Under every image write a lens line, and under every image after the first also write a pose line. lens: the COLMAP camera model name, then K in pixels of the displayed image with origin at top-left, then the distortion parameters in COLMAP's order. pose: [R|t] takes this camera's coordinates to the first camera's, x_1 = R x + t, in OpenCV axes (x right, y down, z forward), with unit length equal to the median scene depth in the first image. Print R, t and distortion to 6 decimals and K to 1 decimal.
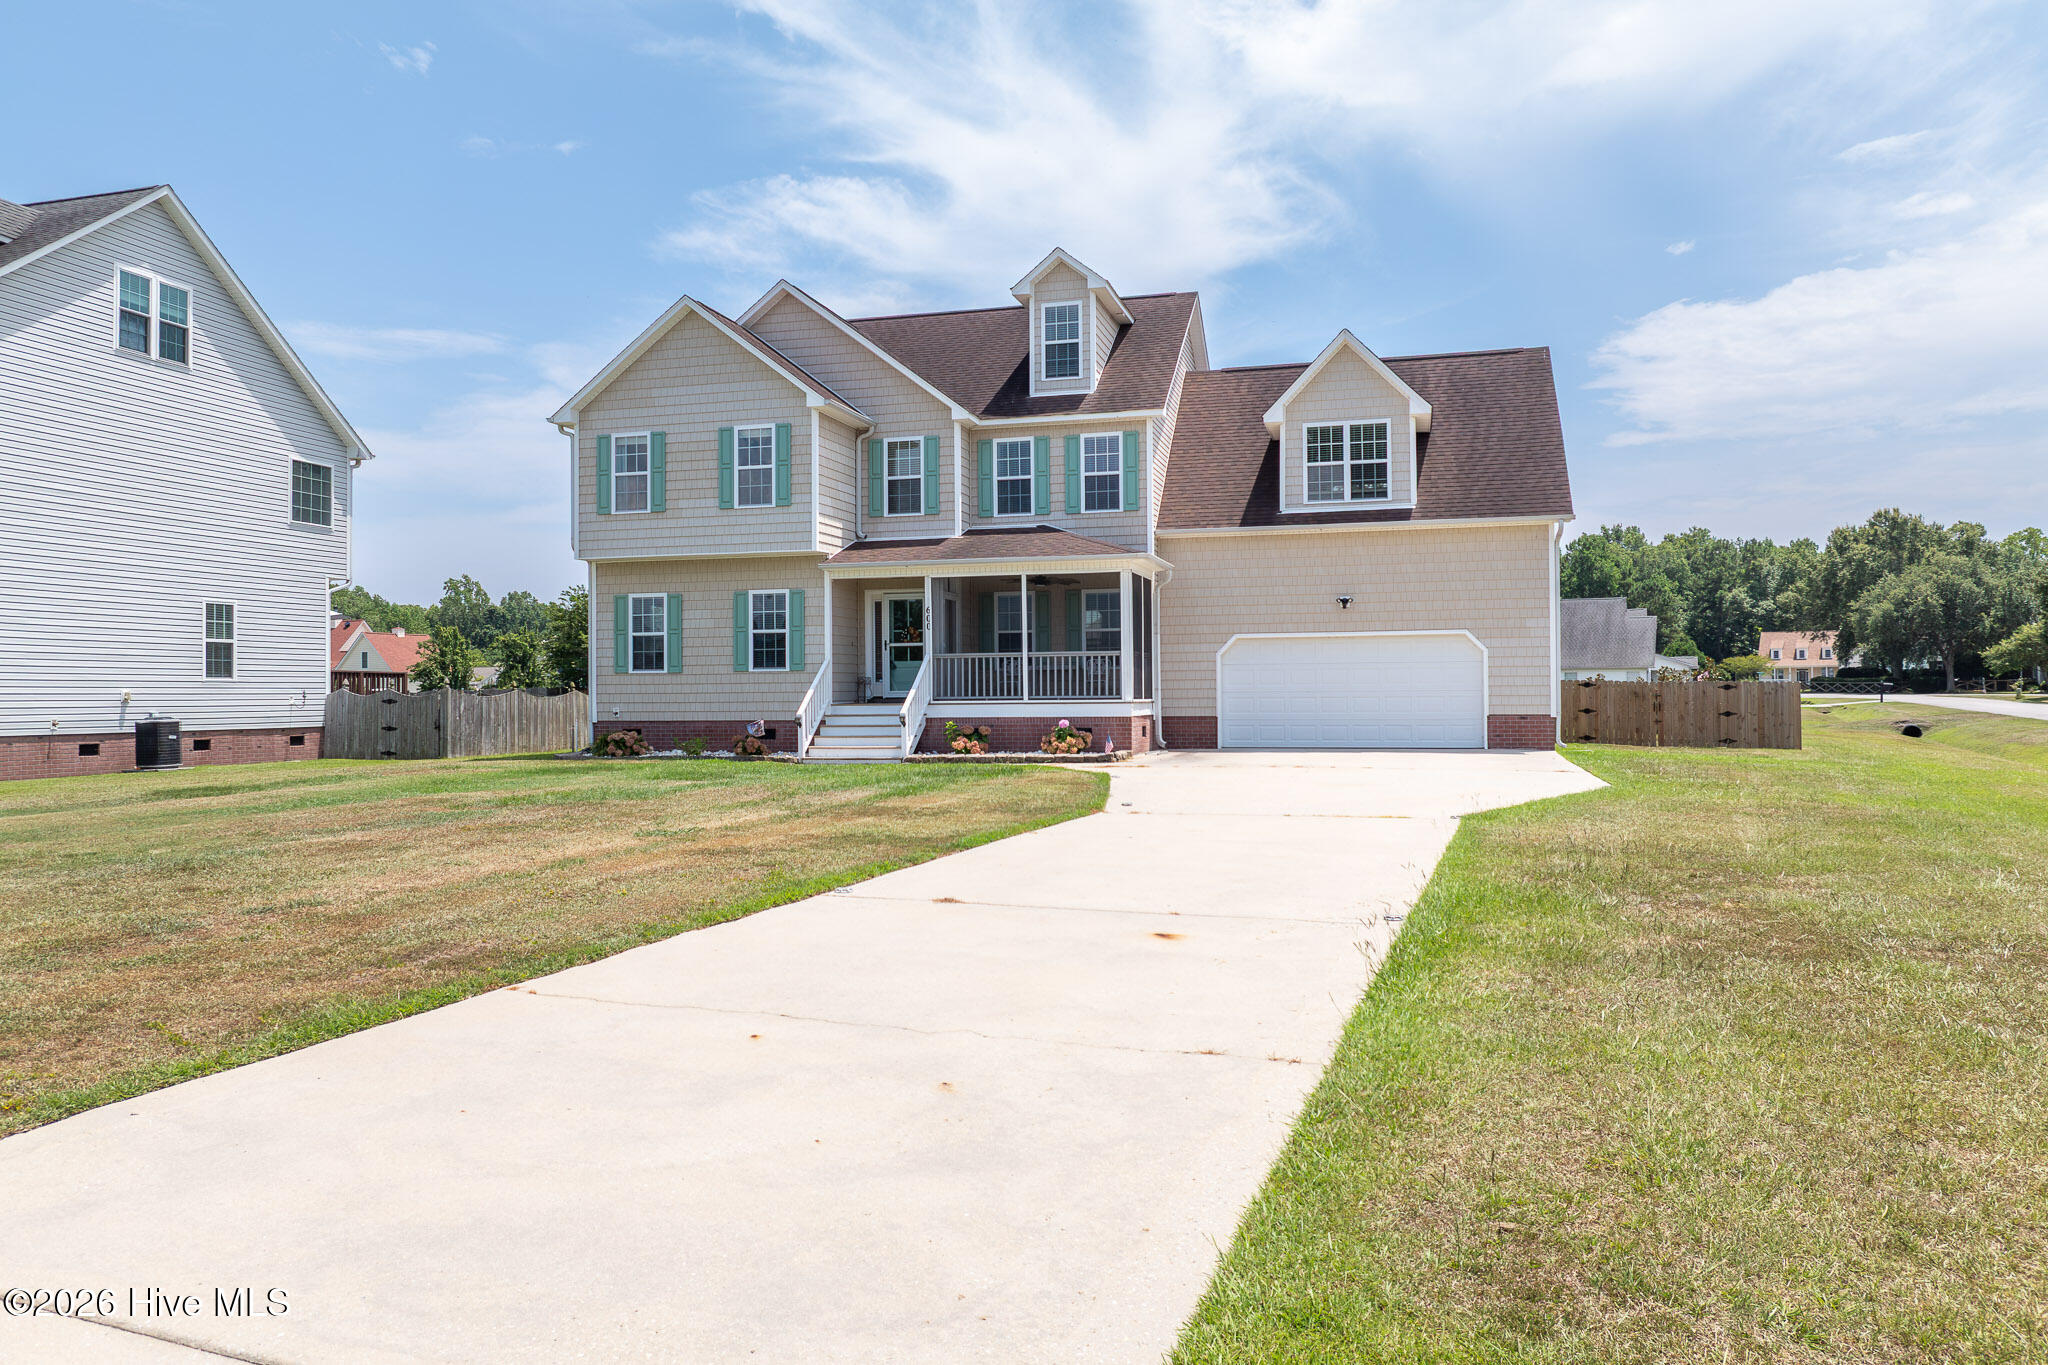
lens RADIAL K [[1445.4, 0, 1019.6], [0, 1445.4, 669.2], [0, 0, 1]] dist [-0.027181, -0.007332]
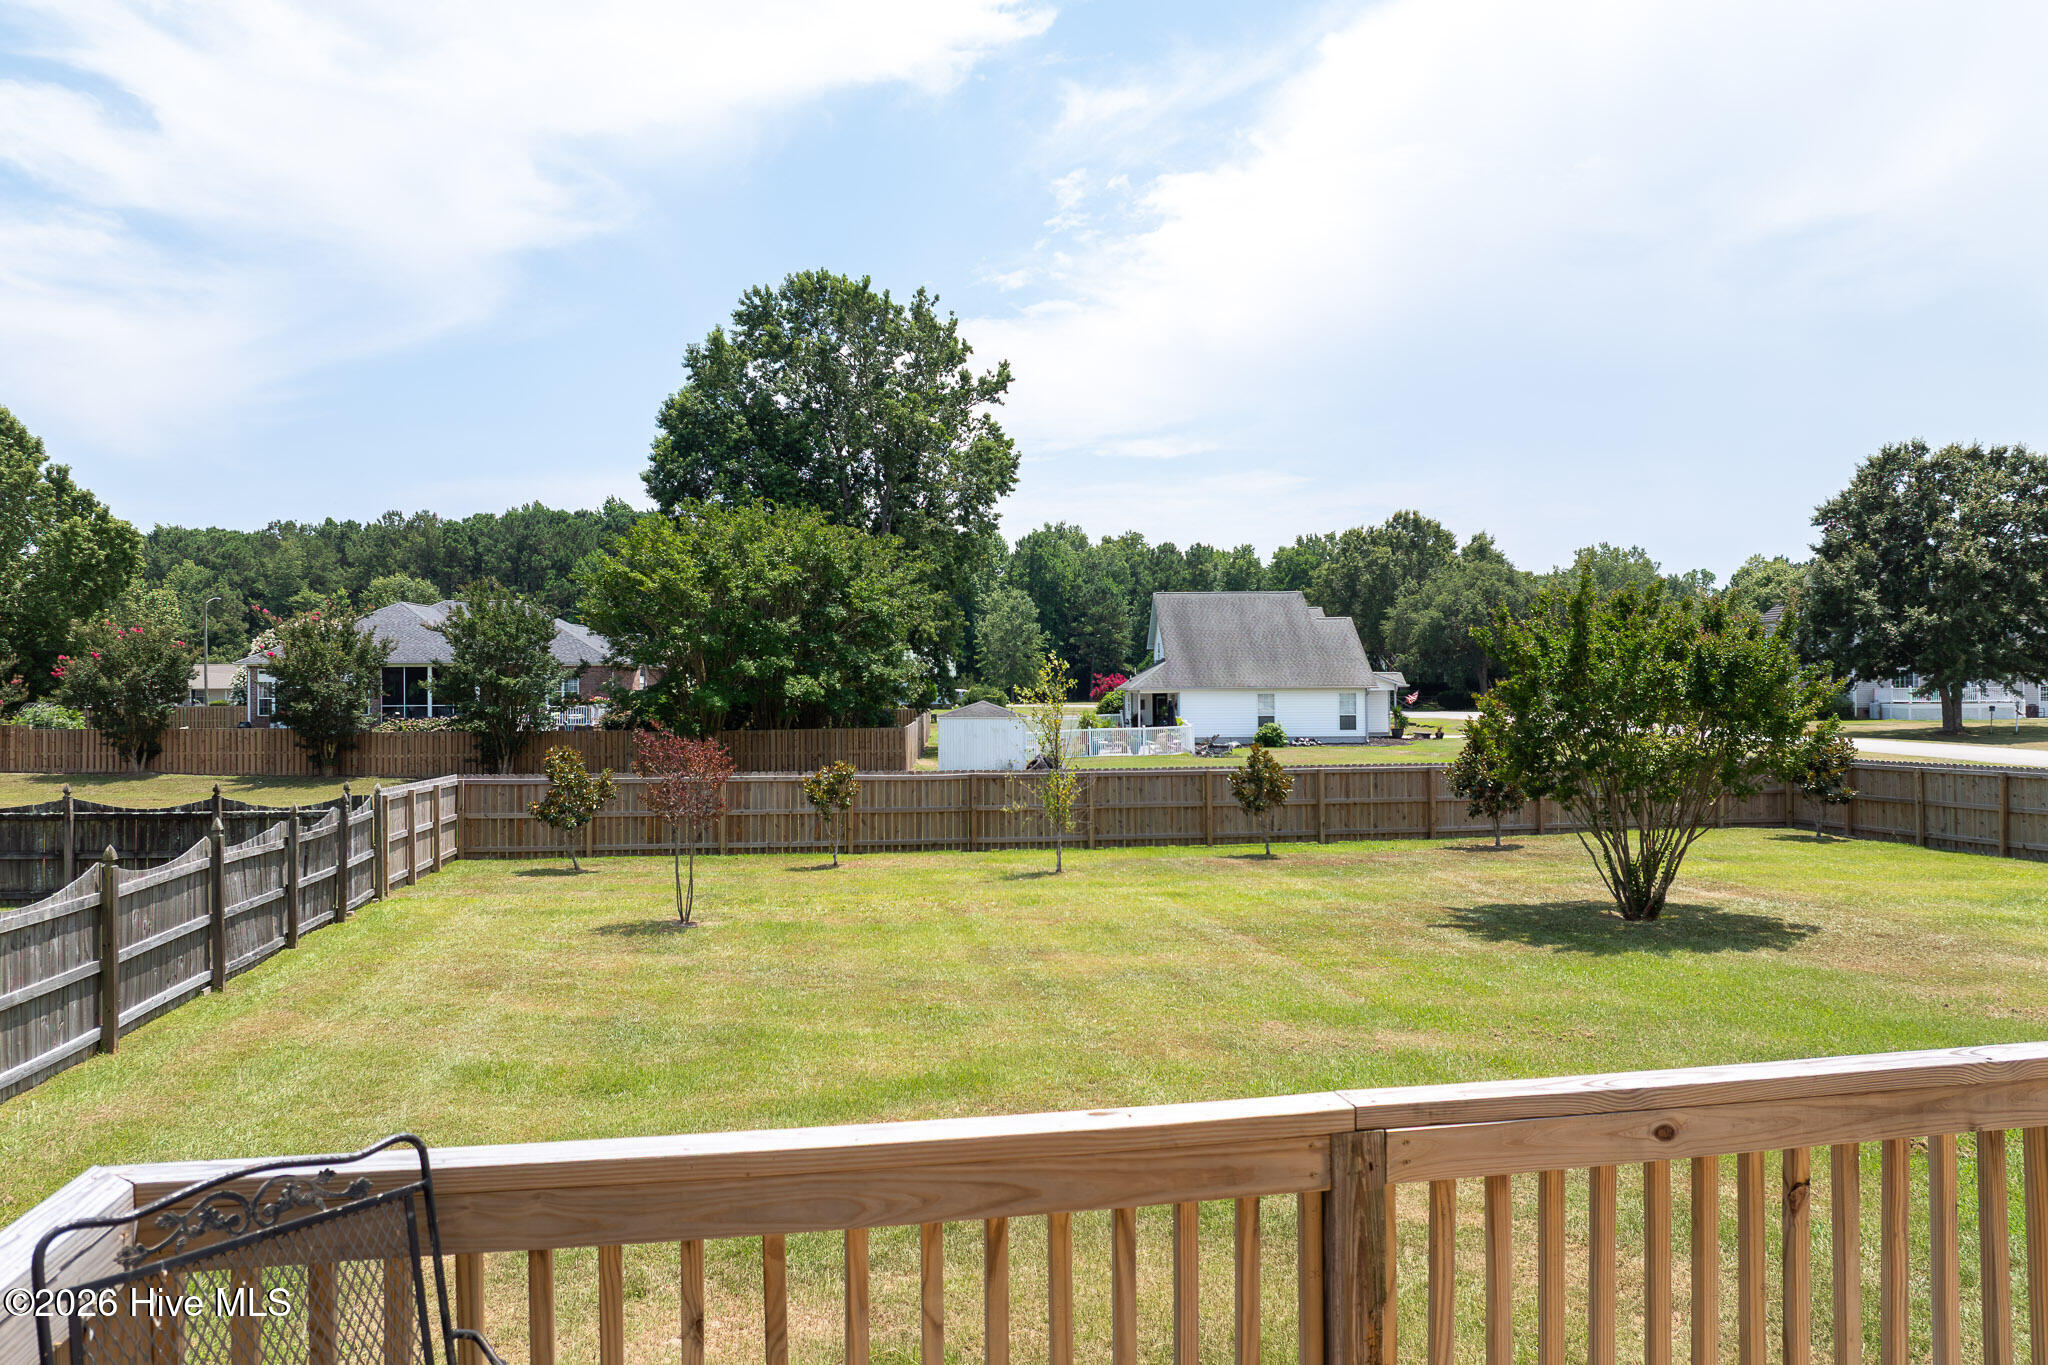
lens RADIAL K [[1442.0, 0, 1029.7], [0, 1442.0, 674.6], [0, 0, 1]] dist [-0.031745, -0.008829]
pose [[0.901396, 0.006108, 0.432953, -0.120705], [-0.008126, 0.999963, 0.002811, -0.025944], [-0.432919, -0.006052, 0.901412, 1.379722]]
